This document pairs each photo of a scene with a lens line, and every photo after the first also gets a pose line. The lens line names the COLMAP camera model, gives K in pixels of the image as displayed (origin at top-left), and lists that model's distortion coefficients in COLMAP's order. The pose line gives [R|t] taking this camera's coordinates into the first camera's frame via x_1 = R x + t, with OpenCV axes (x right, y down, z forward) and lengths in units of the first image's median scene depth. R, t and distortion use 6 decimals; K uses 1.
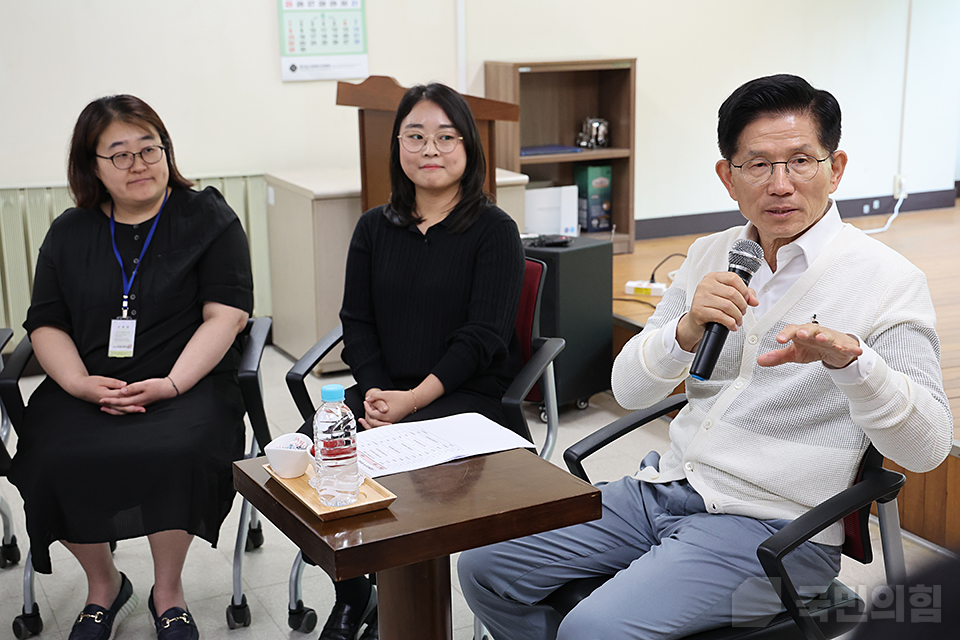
lens RADIAL K [[1399.8, 0, 489.7], [0, 1399.8, 322.7], [0, 0, 1]] dist [0.225833, 0.000000]
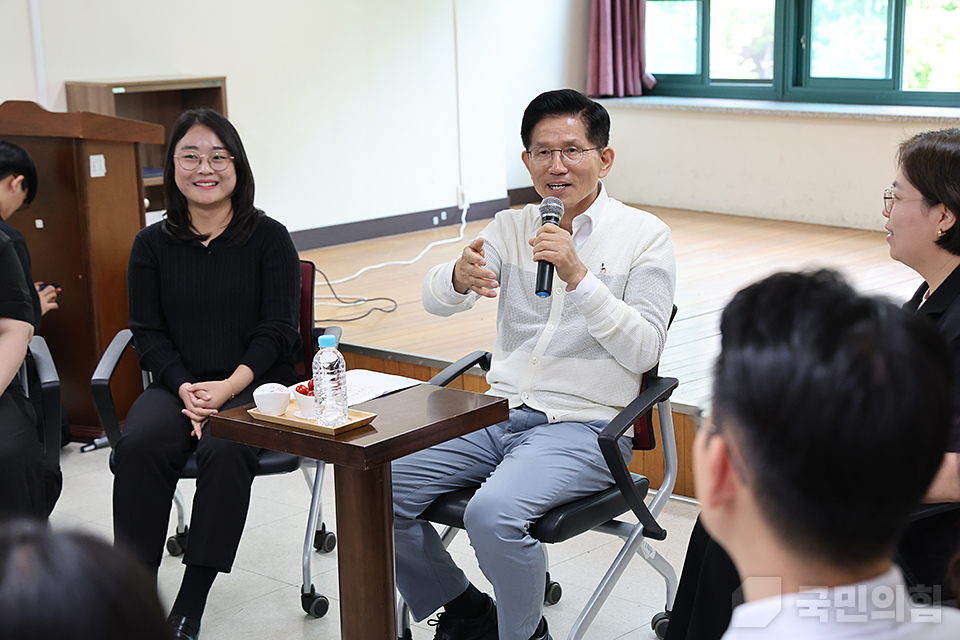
lens RADIAL K [[1778.3, 0, 471.8], [0, 1778.3, 313.6], [0, 0, 1]] dist [0.273278, 0.000000]
pose [[0.931811, -0.080480, 0.353908, -0.365892], [0.096880, 0.994878, -0.028837, 0.054333], [-0.349774, 0.061157, 0.934836, -0.401325]]
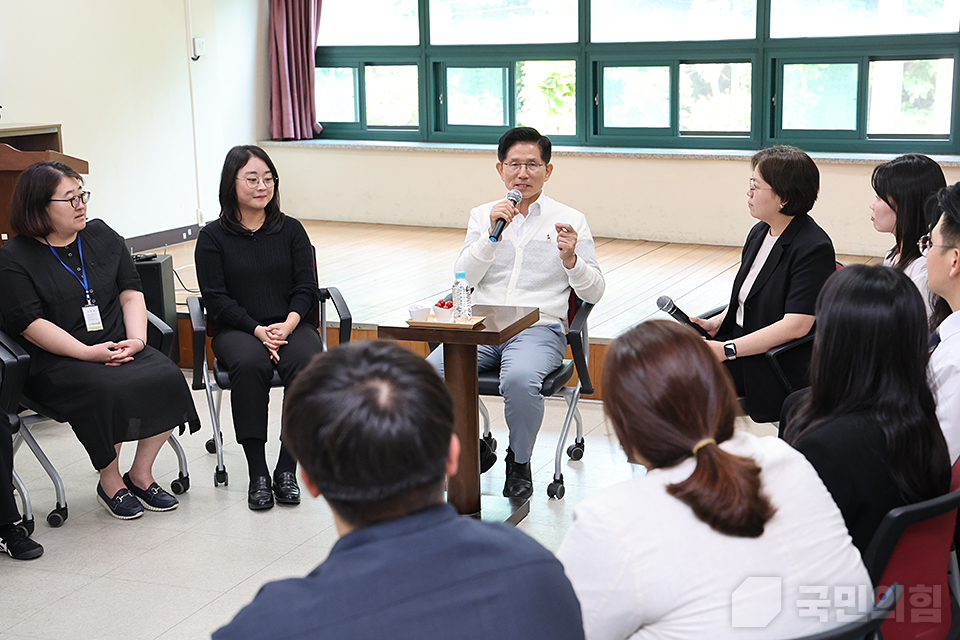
lens RADIAL K [[1558.2, 0, 483.1], [0, 1558.2, 323.2], [0, 0, 1]] dist [0.178895, 0.000000]
pose [[0.747595, -0.125276, 0.652233, -1.073105], [0.159626, 0.987155, 0.006642, 0.073358], [-0.644687, 0.099148, 0.757989, -0.557310]]
